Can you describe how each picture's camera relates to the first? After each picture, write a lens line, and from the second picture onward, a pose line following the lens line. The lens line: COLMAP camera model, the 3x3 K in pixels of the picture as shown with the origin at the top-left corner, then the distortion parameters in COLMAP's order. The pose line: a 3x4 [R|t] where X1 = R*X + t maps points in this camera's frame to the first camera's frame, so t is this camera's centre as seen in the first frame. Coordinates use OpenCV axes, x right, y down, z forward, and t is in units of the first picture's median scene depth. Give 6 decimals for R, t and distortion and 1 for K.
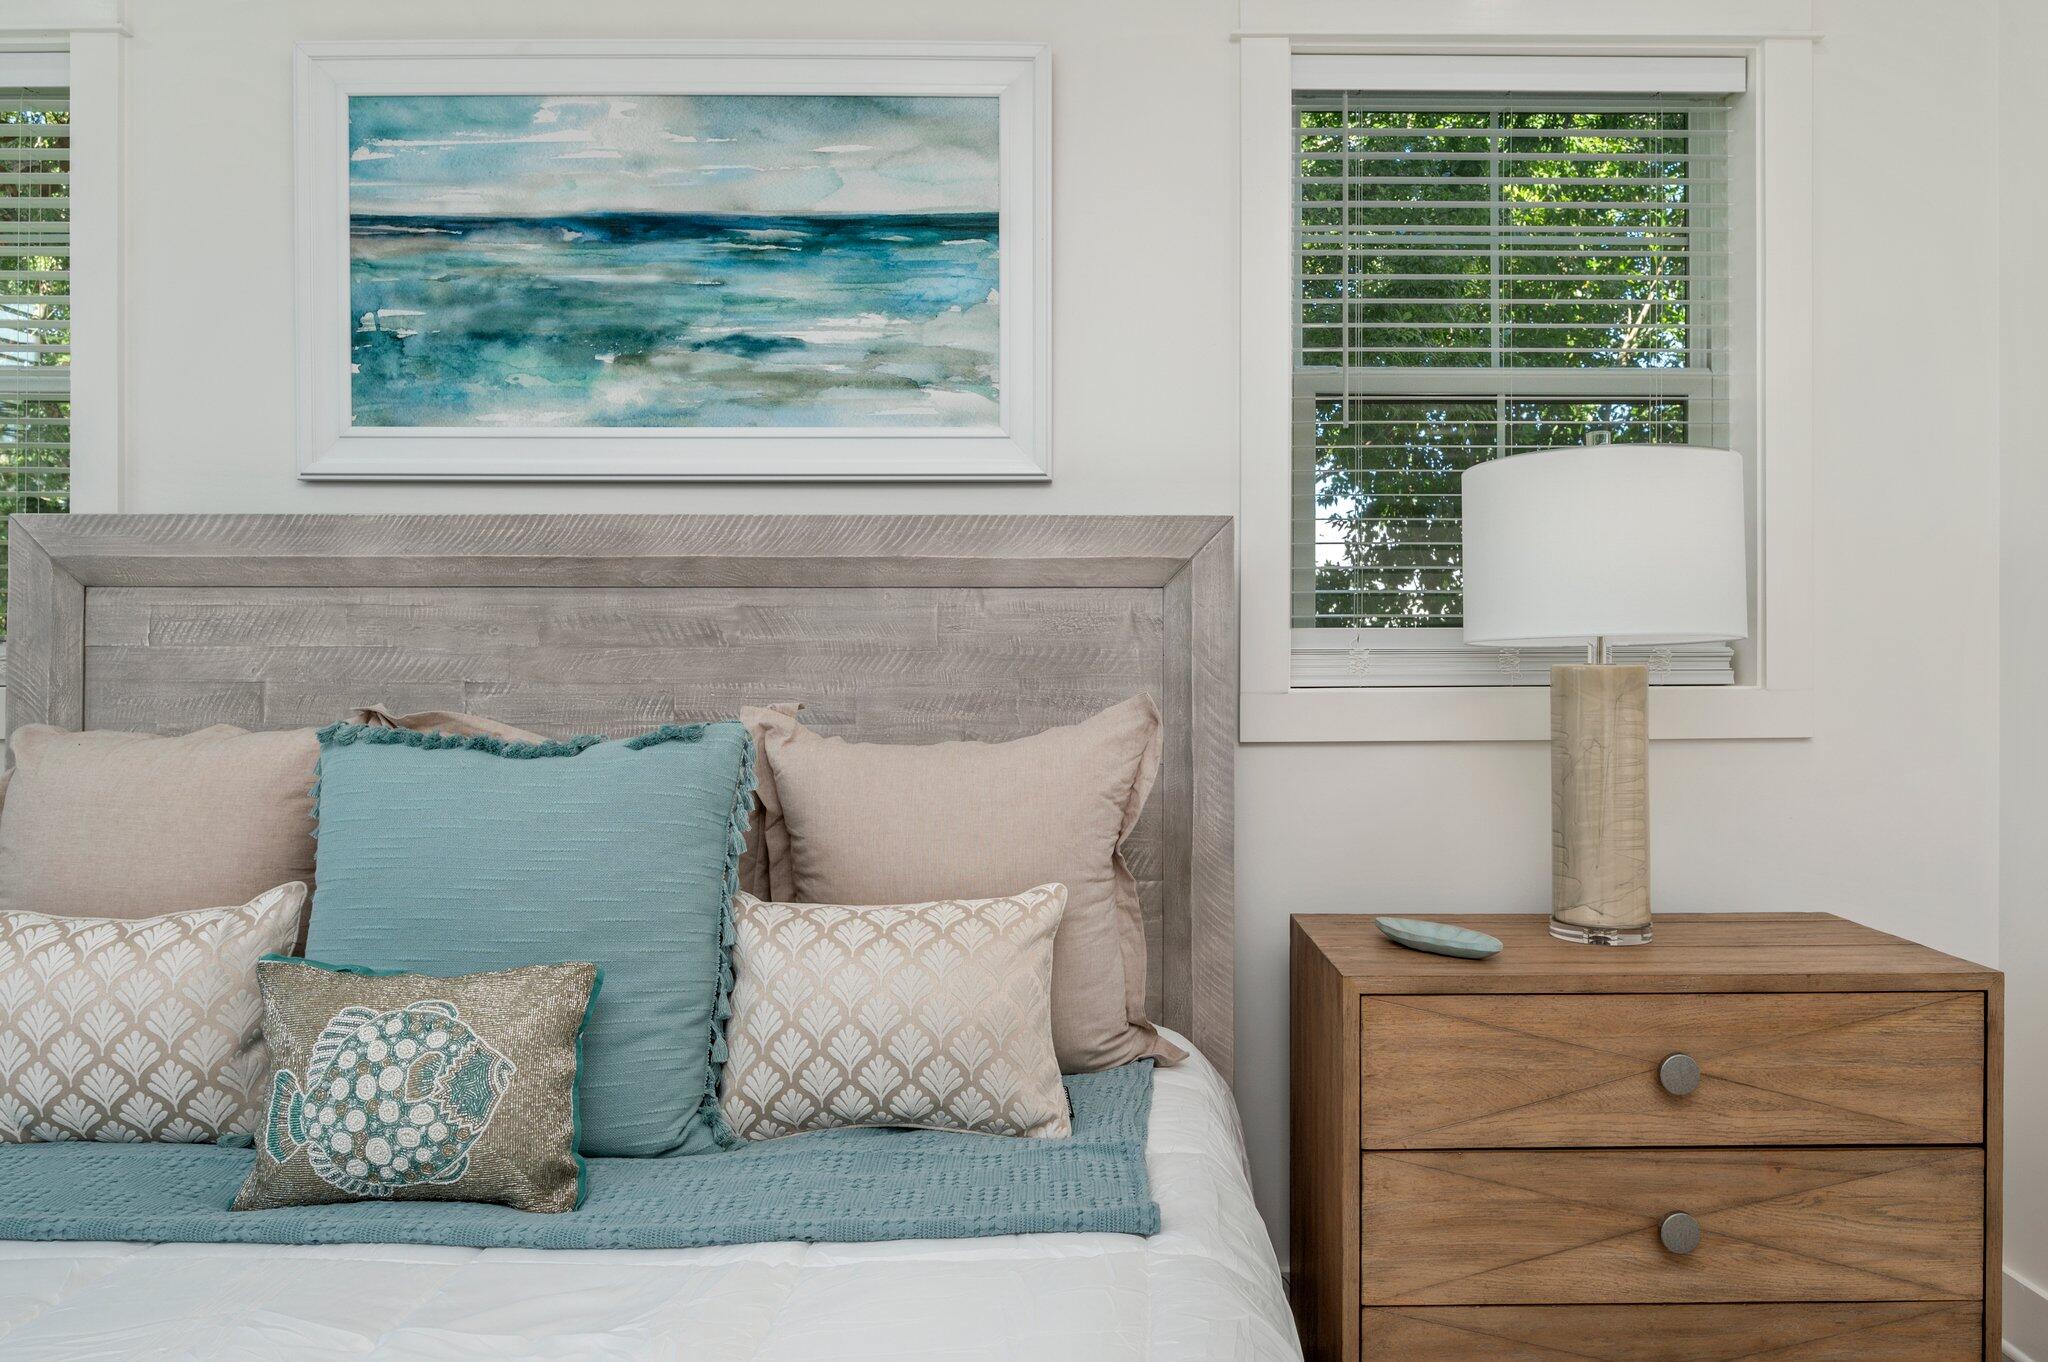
lens RADIAL K [[1310.8, 0, 1020.6], [0, 1310.8, 661.0], [0, 0, 1]] dist [-0.010383, -0.002115]
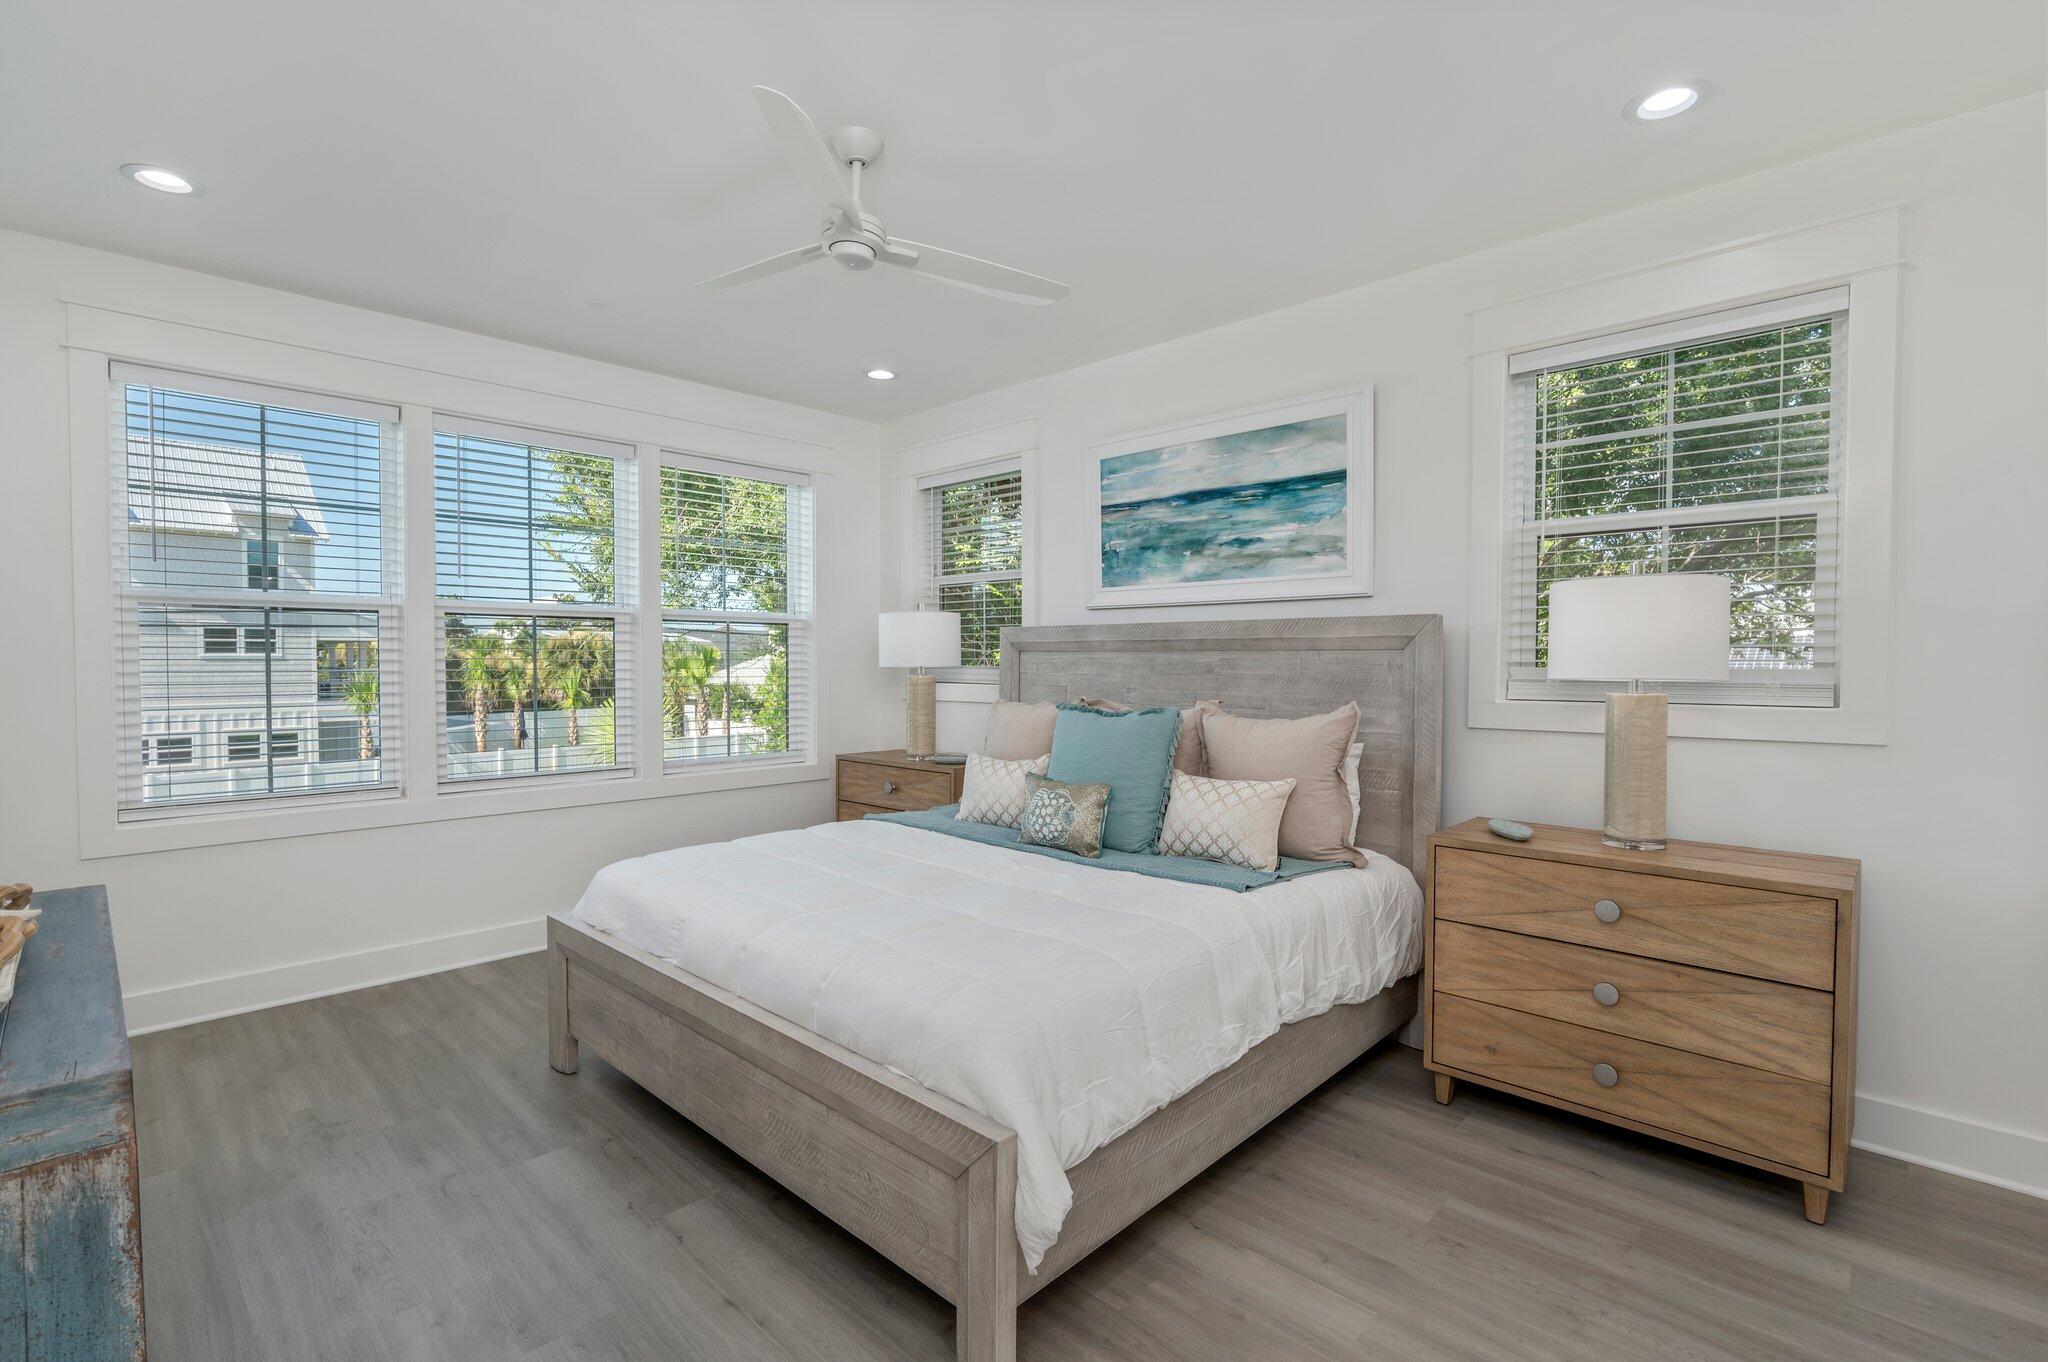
lens RADIAL K [[928.7, 0, 1024.0], [0, 928.7, 685.1], [0, 0, 1]] dist [0.000534, 0.000177]
pose [[0.724619, 0.021597, -0.688811, 0.690178], [-0.001325, 0.999551, 0.029947, -0.043705], [0.689148, -0.020787, 0.724322, -0.474090]]
